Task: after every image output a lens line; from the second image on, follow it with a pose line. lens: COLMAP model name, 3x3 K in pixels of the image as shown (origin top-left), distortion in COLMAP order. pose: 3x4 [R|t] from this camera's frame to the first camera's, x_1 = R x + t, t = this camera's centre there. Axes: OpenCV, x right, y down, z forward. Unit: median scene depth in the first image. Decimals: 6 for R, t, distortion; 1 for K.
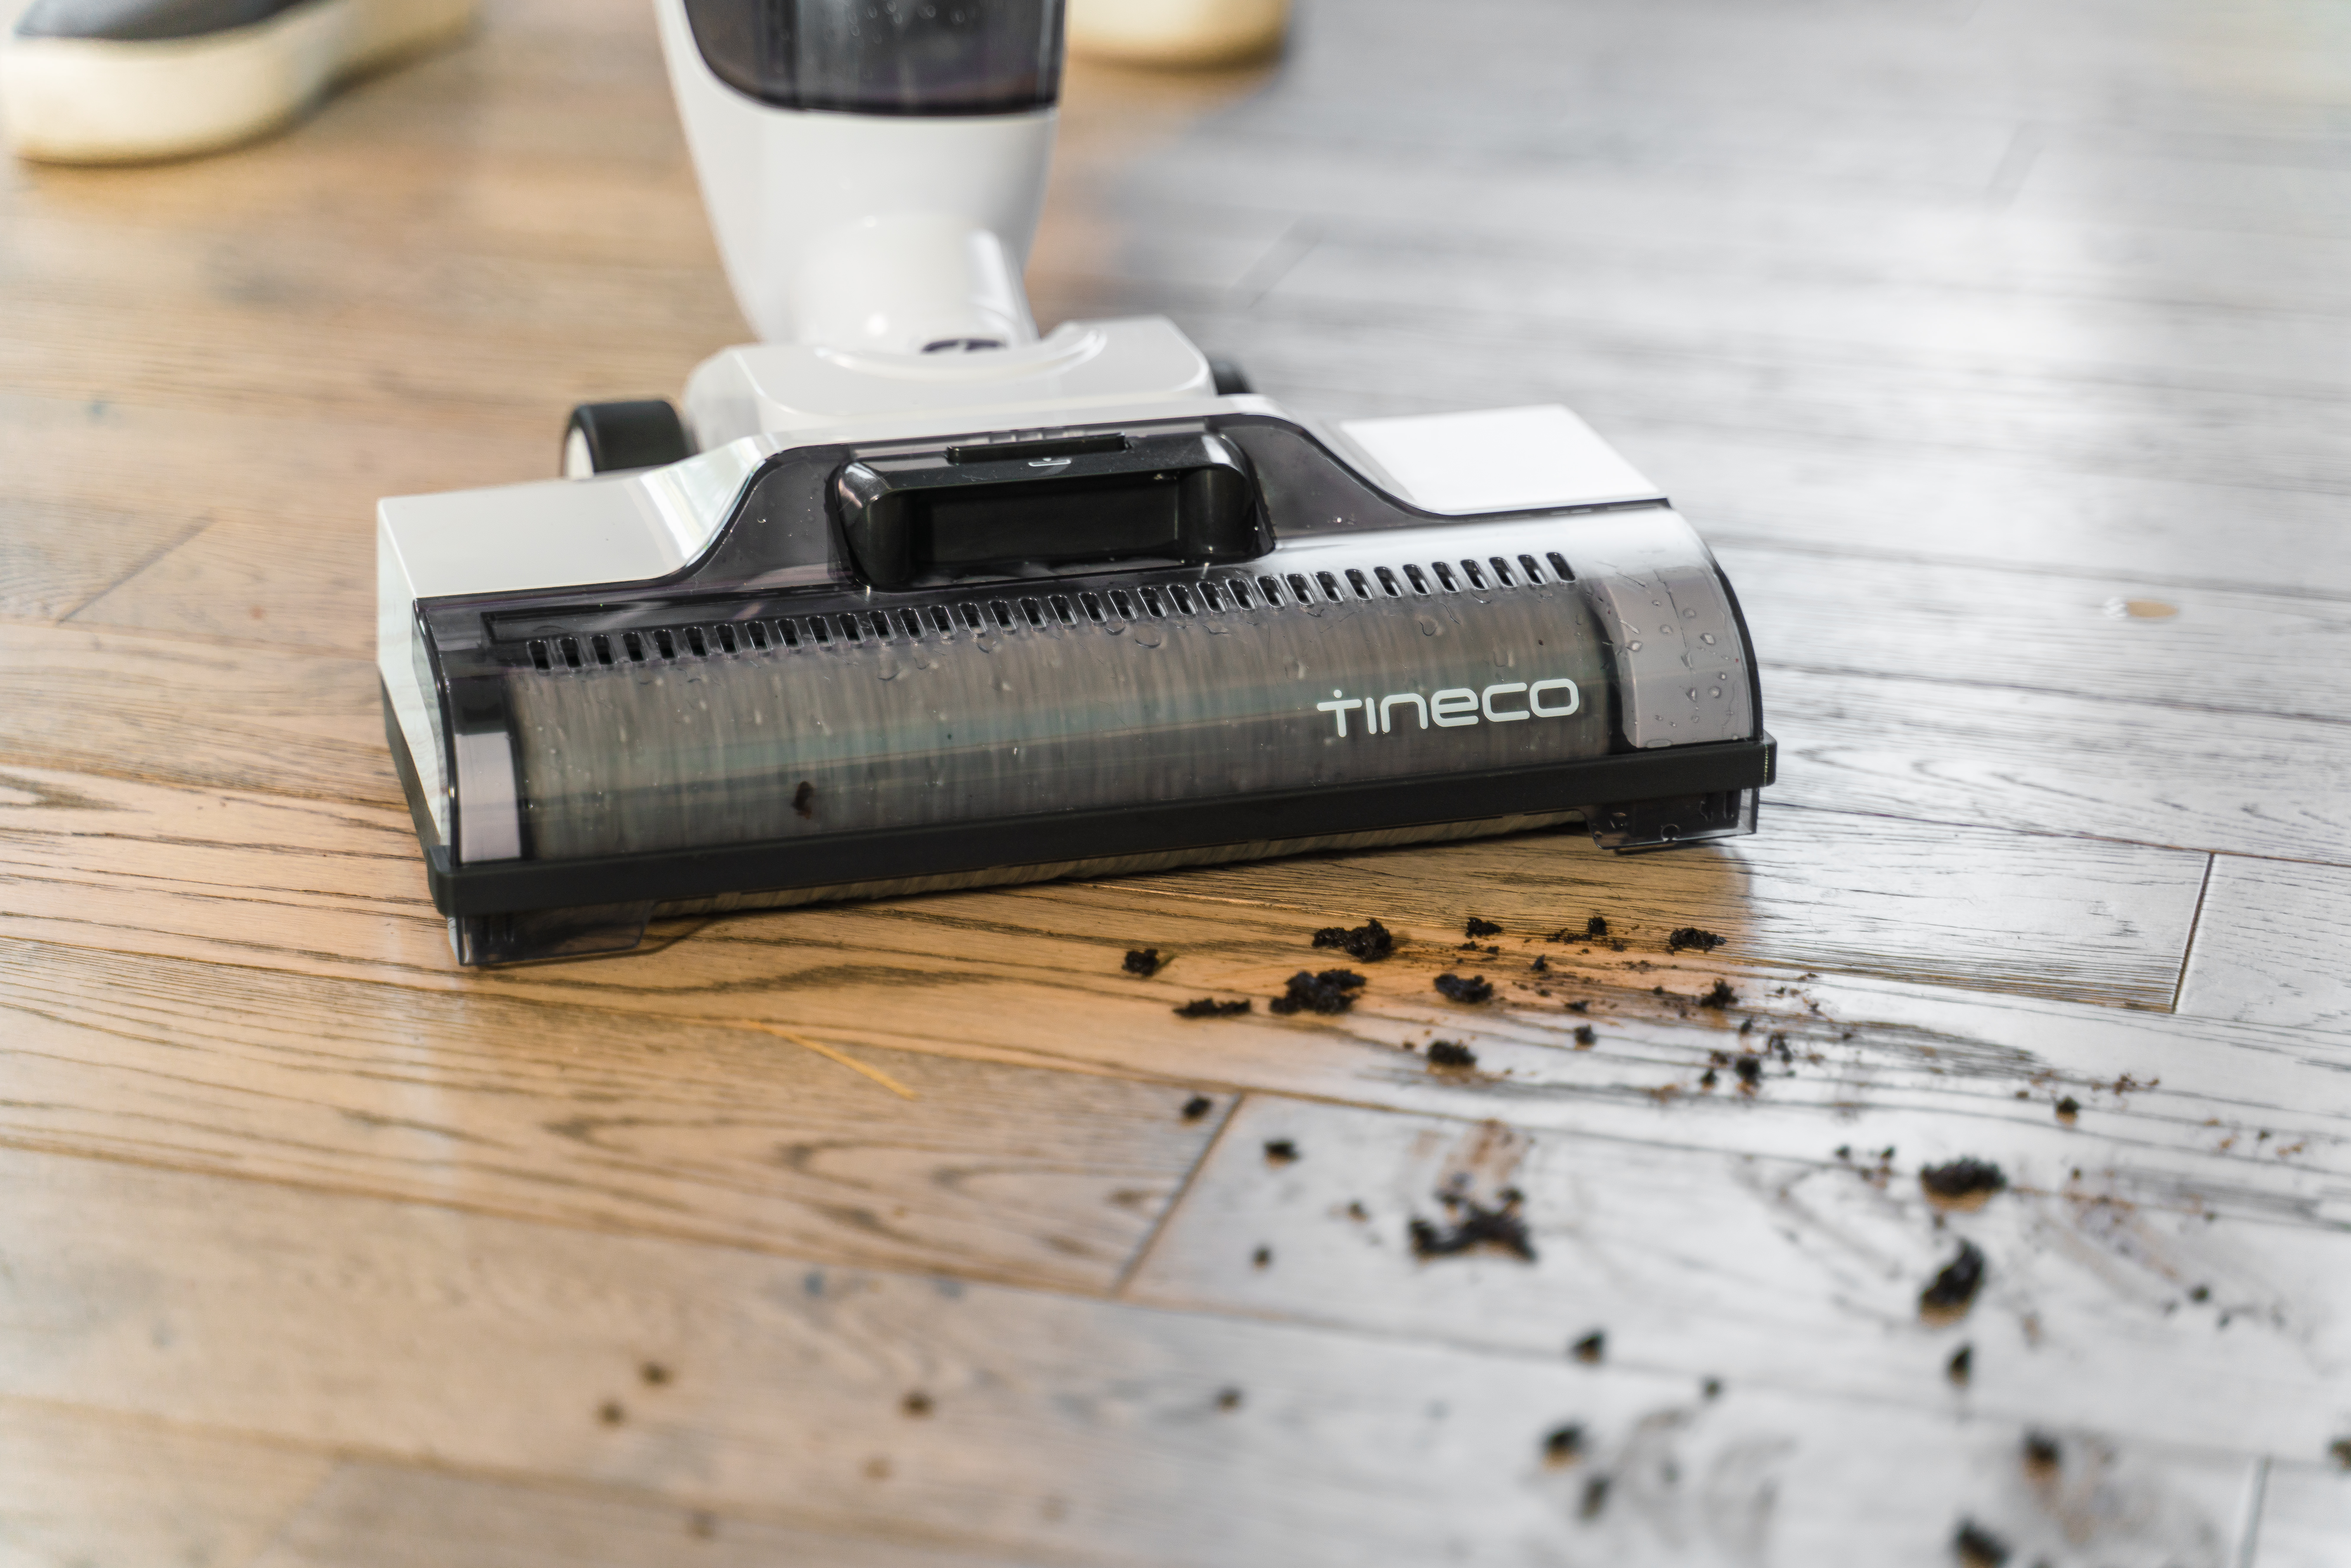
lens RADIAL K [[5037.9, 0, 1144.7], [0, 5037.9, 785.9], [0, 0, 1]] dist [0.007861, 0.323251]
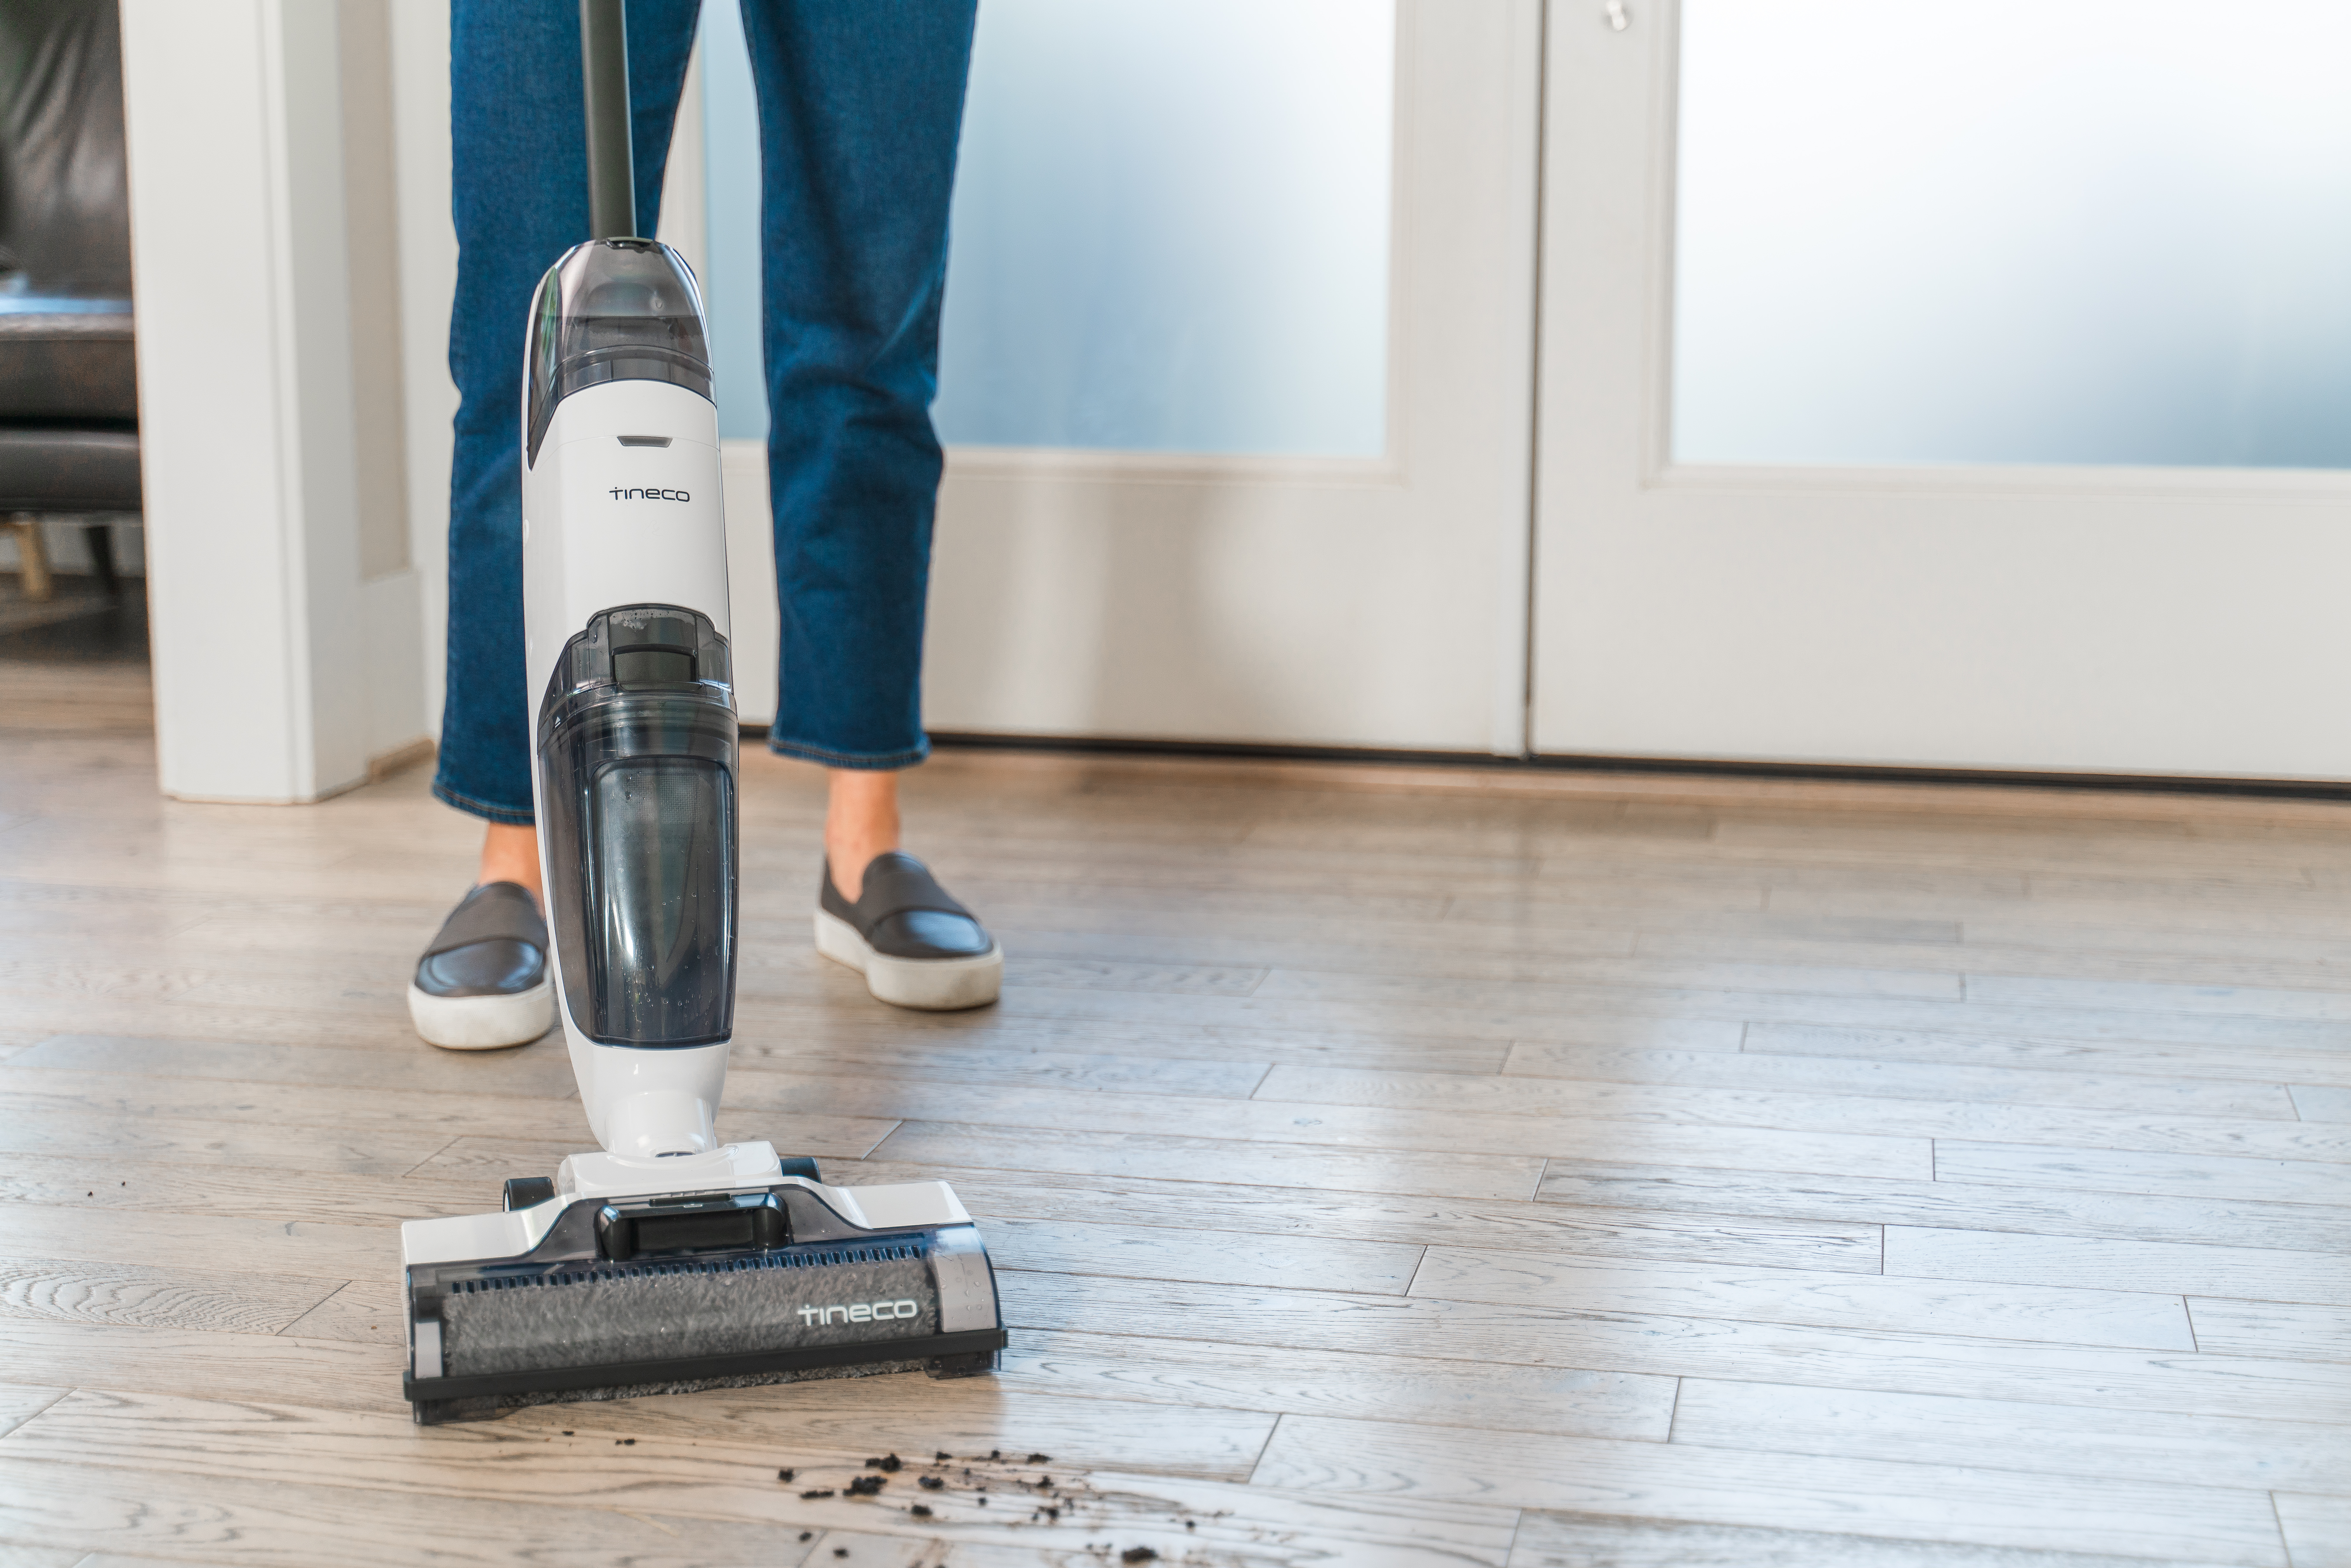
lens RADIAL K [[3387.3, 0, 1175.5], [0, 3387.3, 784.0], [0, 0, 1]] dist [0.015487, -0.101763]
pose [[0.996885, -0.013868, 0.077636, 0.060128], [0.028380, 0.981552, -0.189079, 0.023982], [-0.073582, 0.190693, 0.978888, -0.541700]]
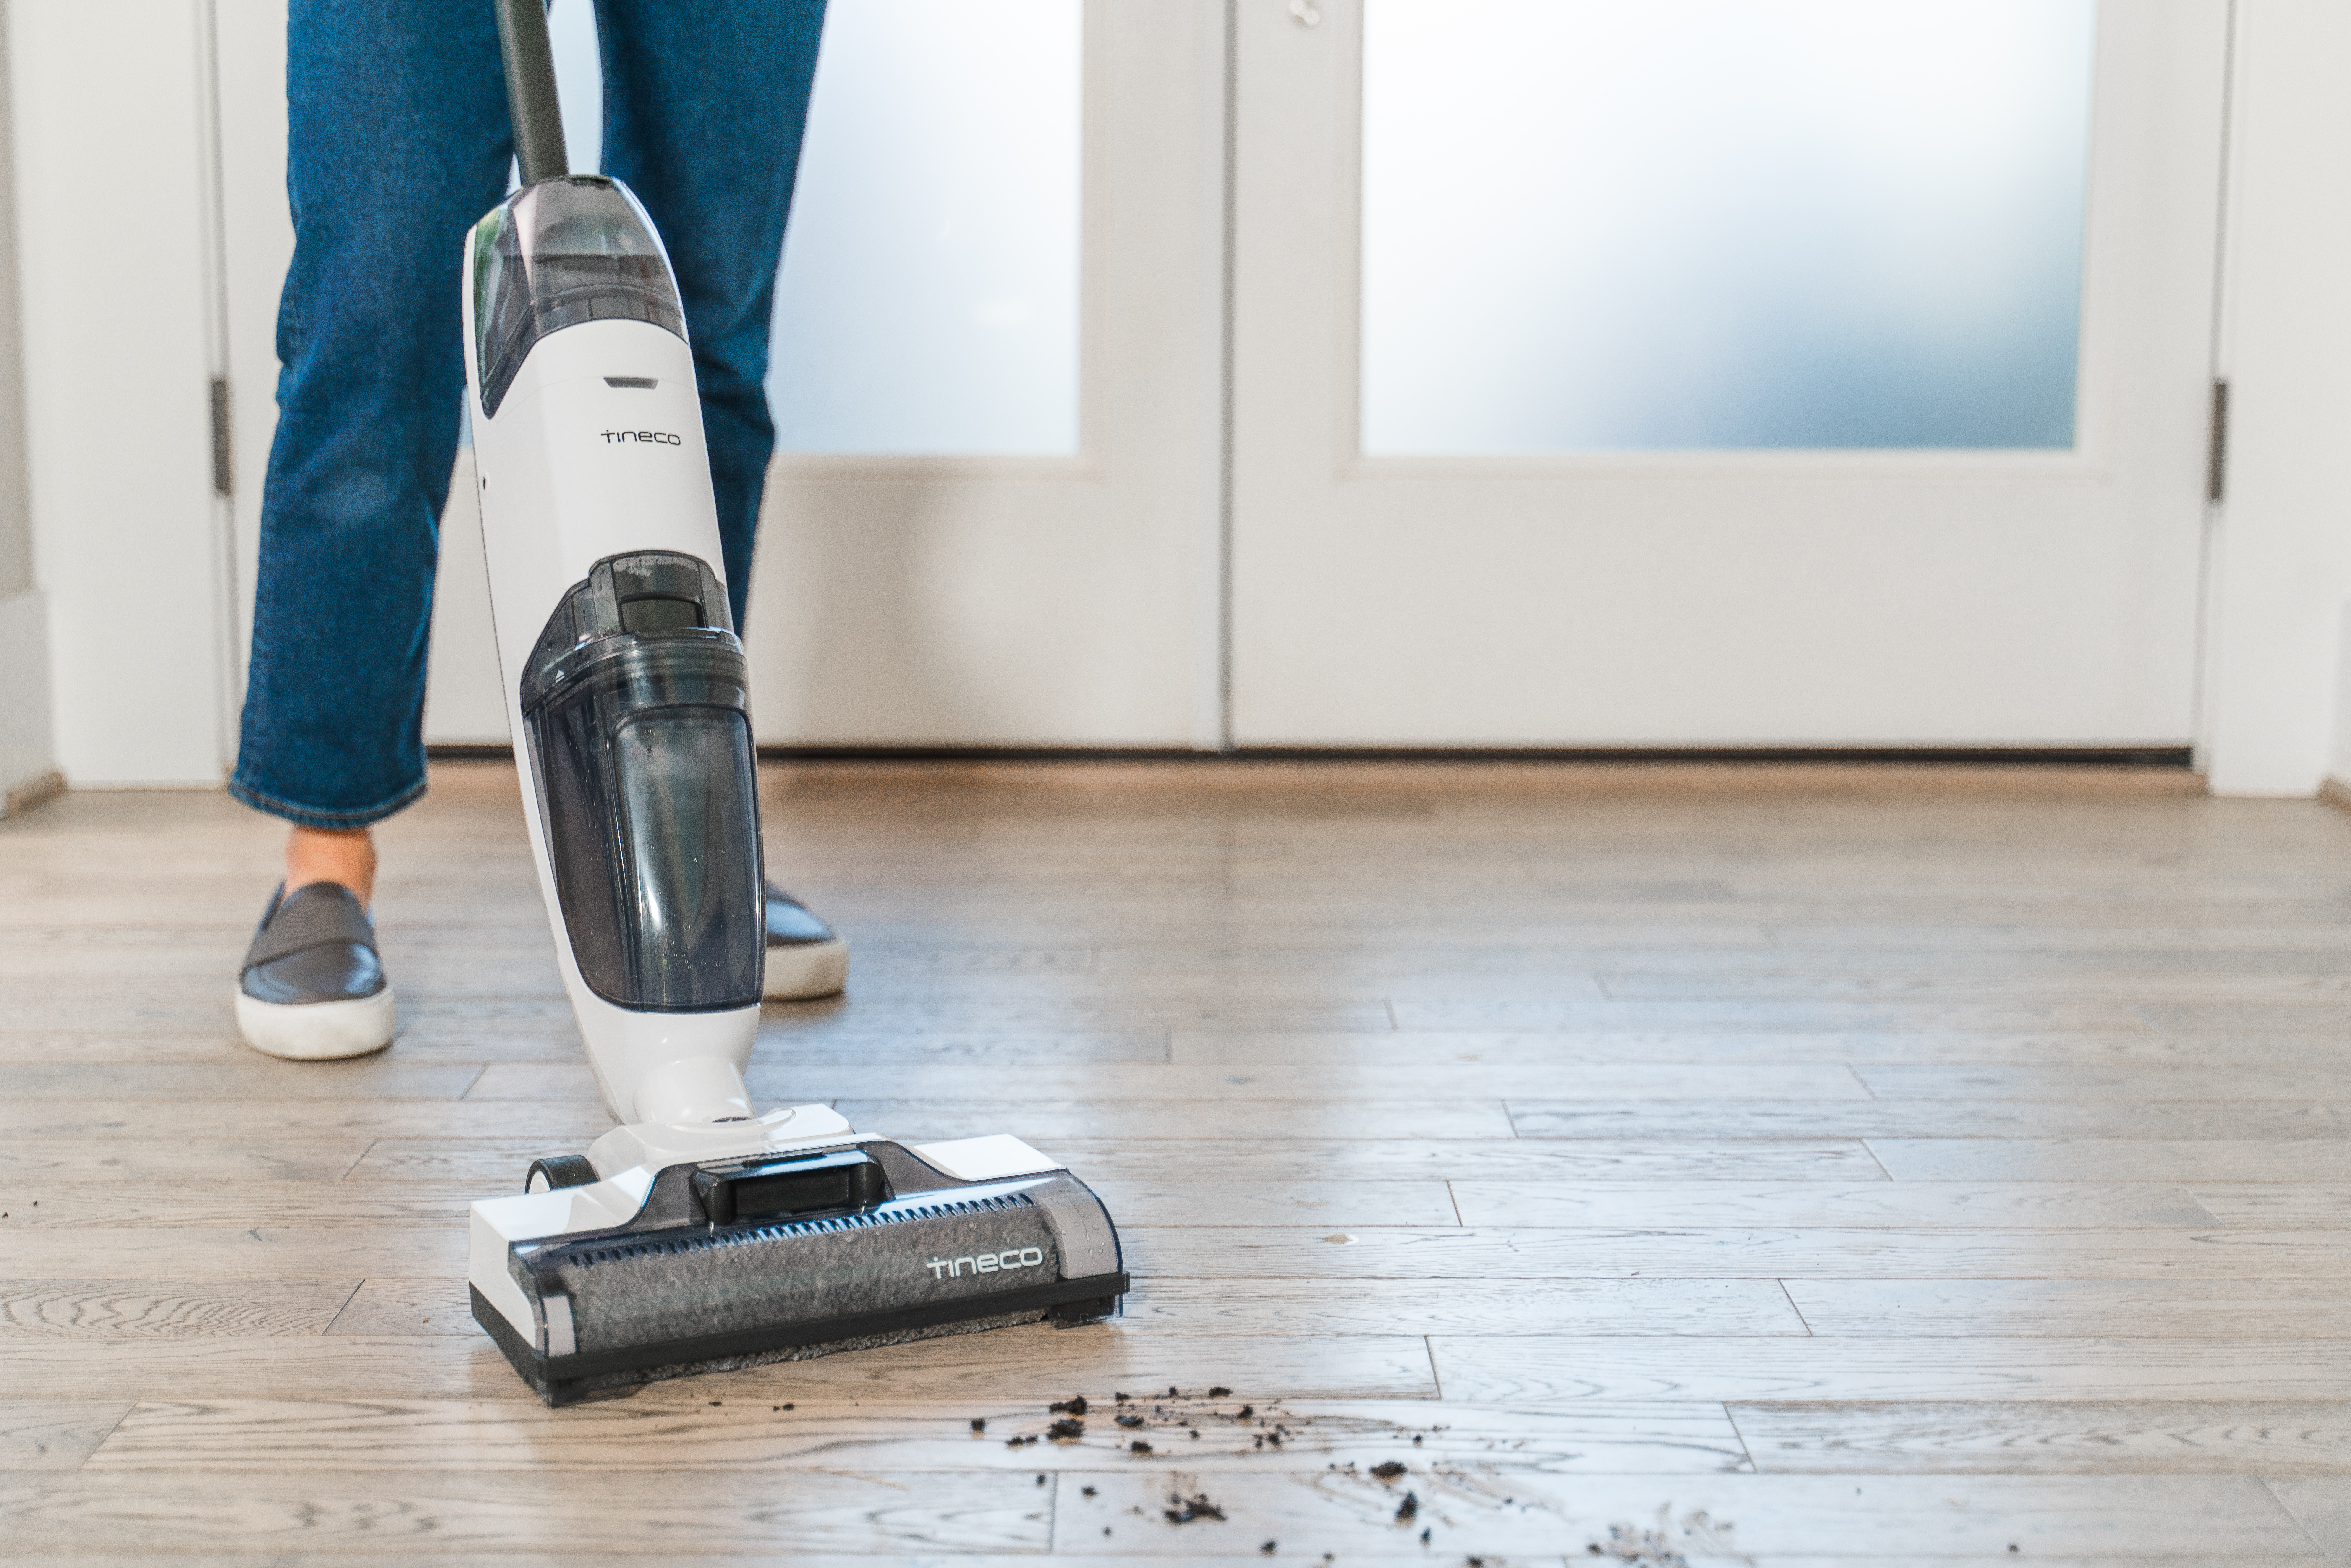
lens RADIAL K [[3387.3, 0, 1175.5], [0, 3387.3, 784.0], [0, 0, 1]] dist [0.015487, -0.101763]
pose [[0.957841, -0.044102, 0.283894, -0.322661], [0.103454, 0.974805, -0.197616, 0.064230], [-0.268026, 0.218655, 0.938271, -0.429599]]
